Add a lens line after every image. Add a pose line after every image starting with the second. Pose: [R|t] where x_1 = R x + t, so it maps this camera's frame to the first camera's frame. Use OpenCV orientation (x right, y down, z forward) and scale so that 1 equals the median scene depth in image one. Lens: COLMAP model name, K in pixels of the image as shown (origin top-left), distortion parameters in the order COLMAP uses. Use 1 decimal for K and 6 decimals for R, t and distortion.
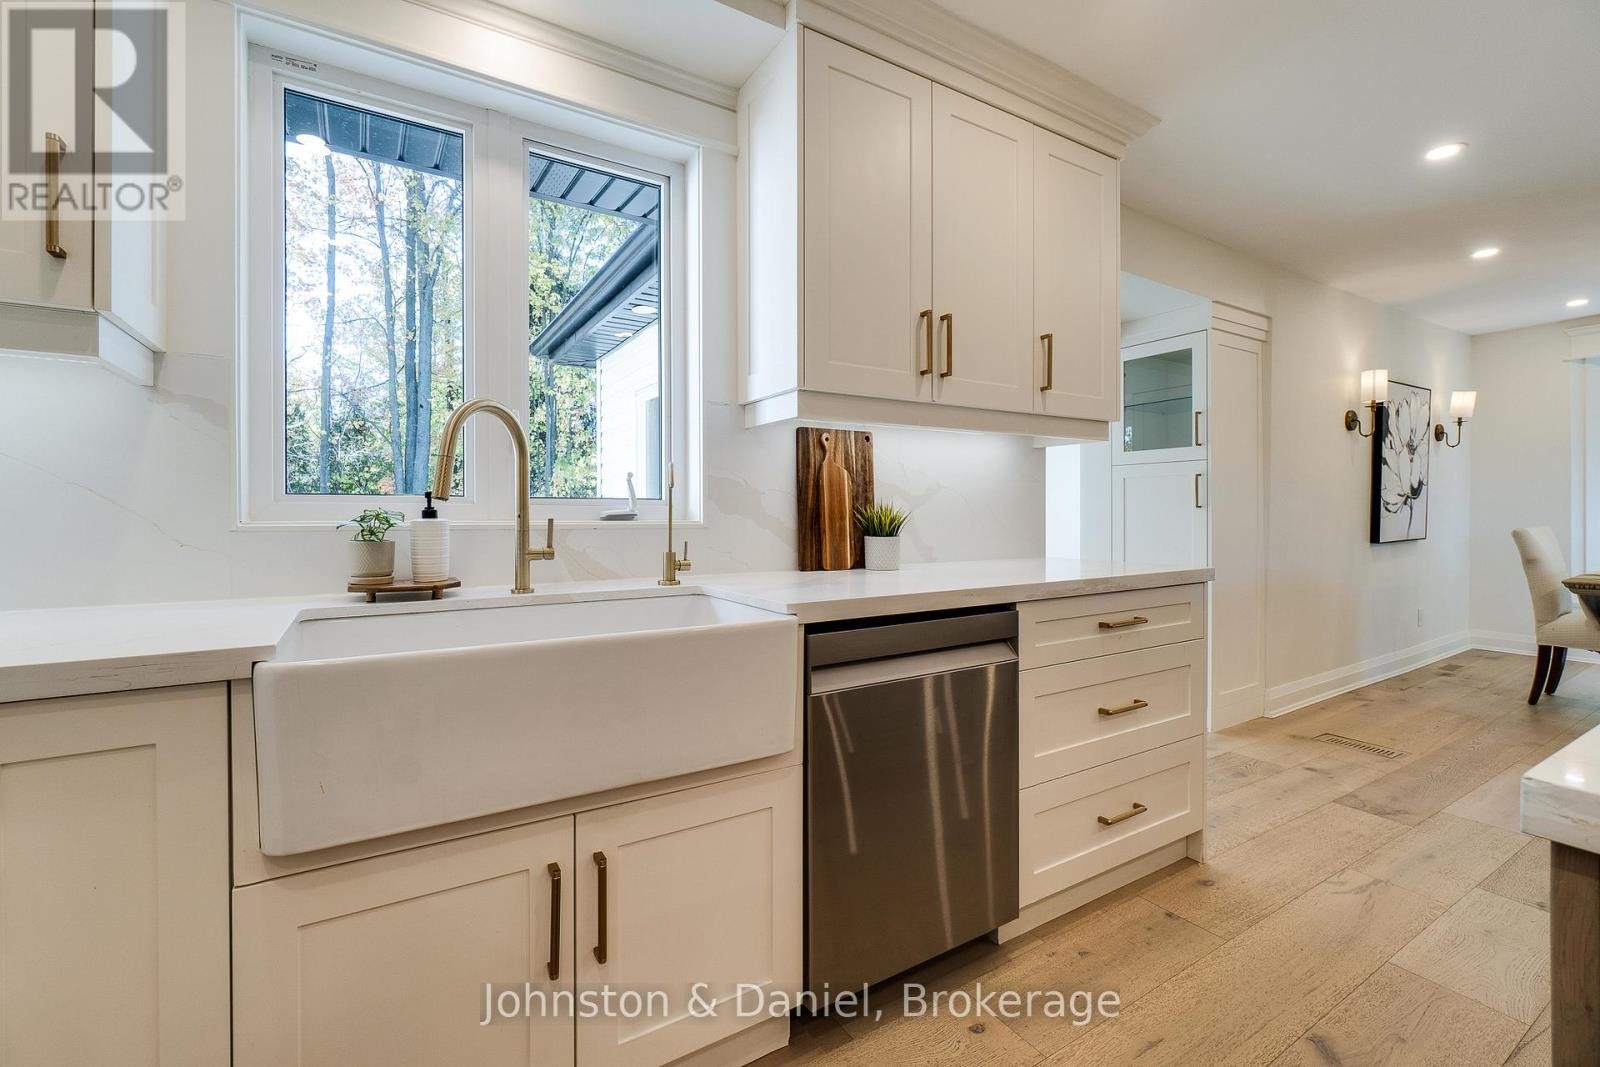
lens RADIAL K [[698.5, 0, 798.3], [0, 698.5, 513.4], [0, 0, 1]] dist [0.000899, 0.000148]
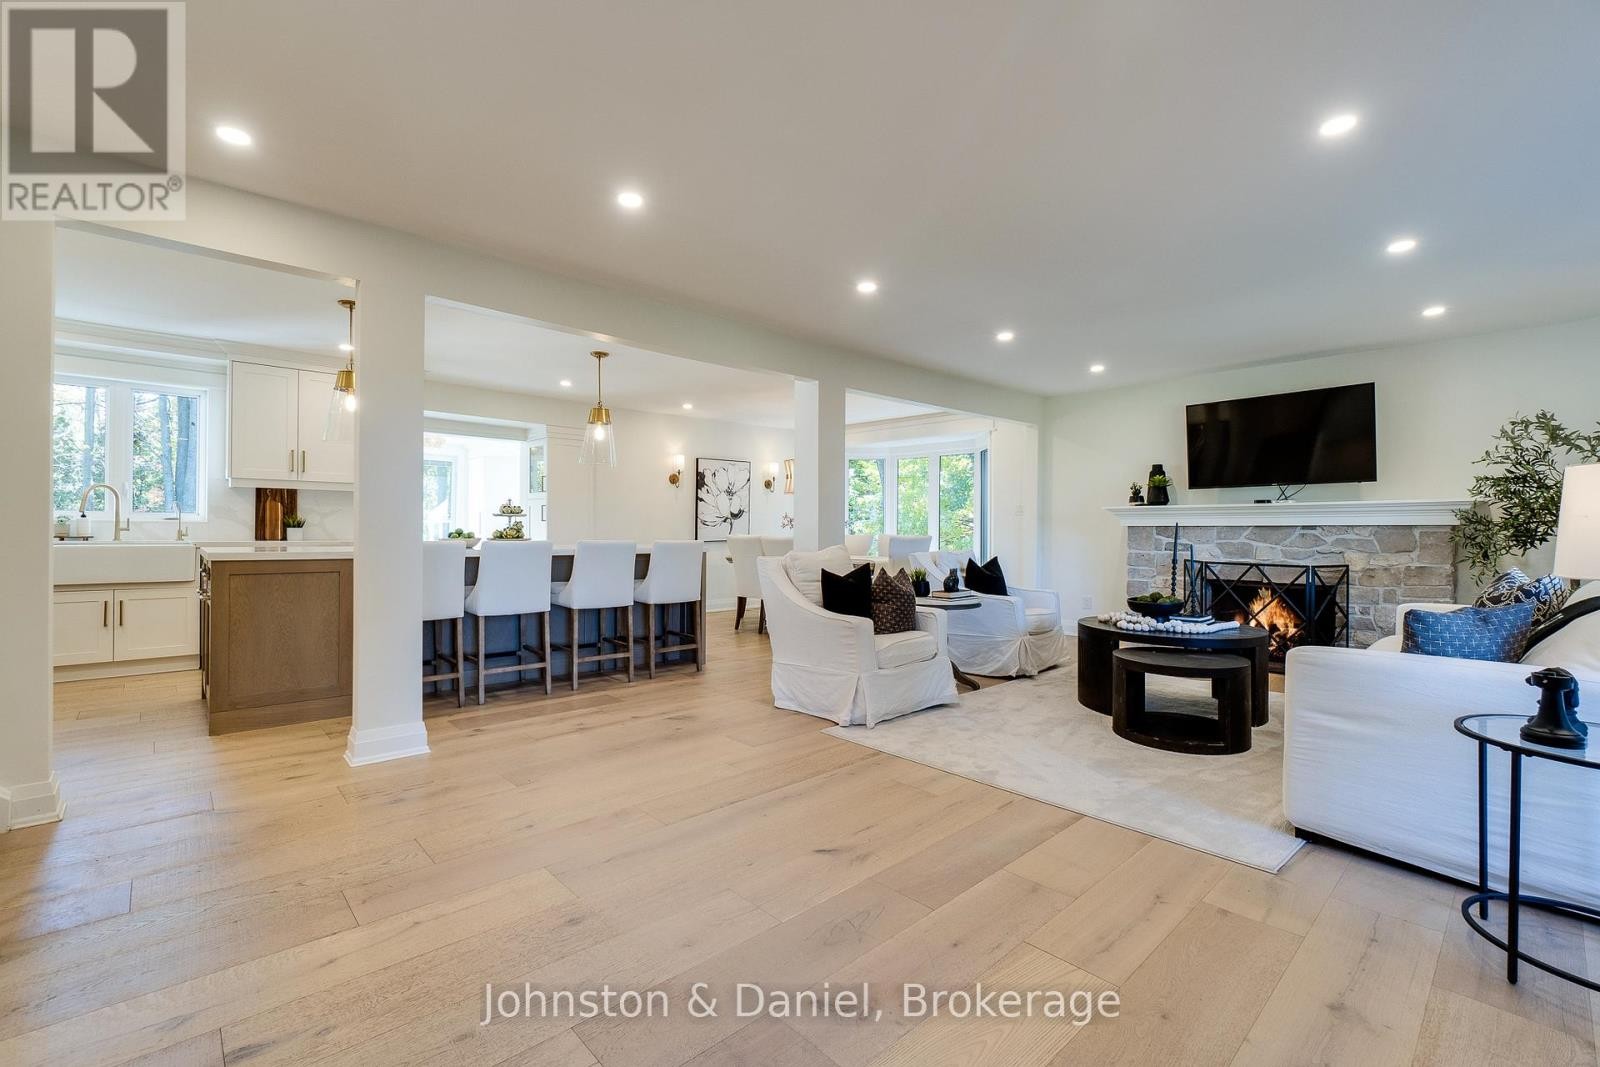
lens RADIAL K [[697.3, 0, 787.4], [0, 697.3, 531.2], [0, 0, 1]] dist [-0.001212, -0.000018]
pose [[0.983442, 0.011104, 0.180885, 0.742844], [-0.011263, 0.999937, -0.000148, 0.011531], [-0.180875, -0.001892, 0.983504, -0.981932]]
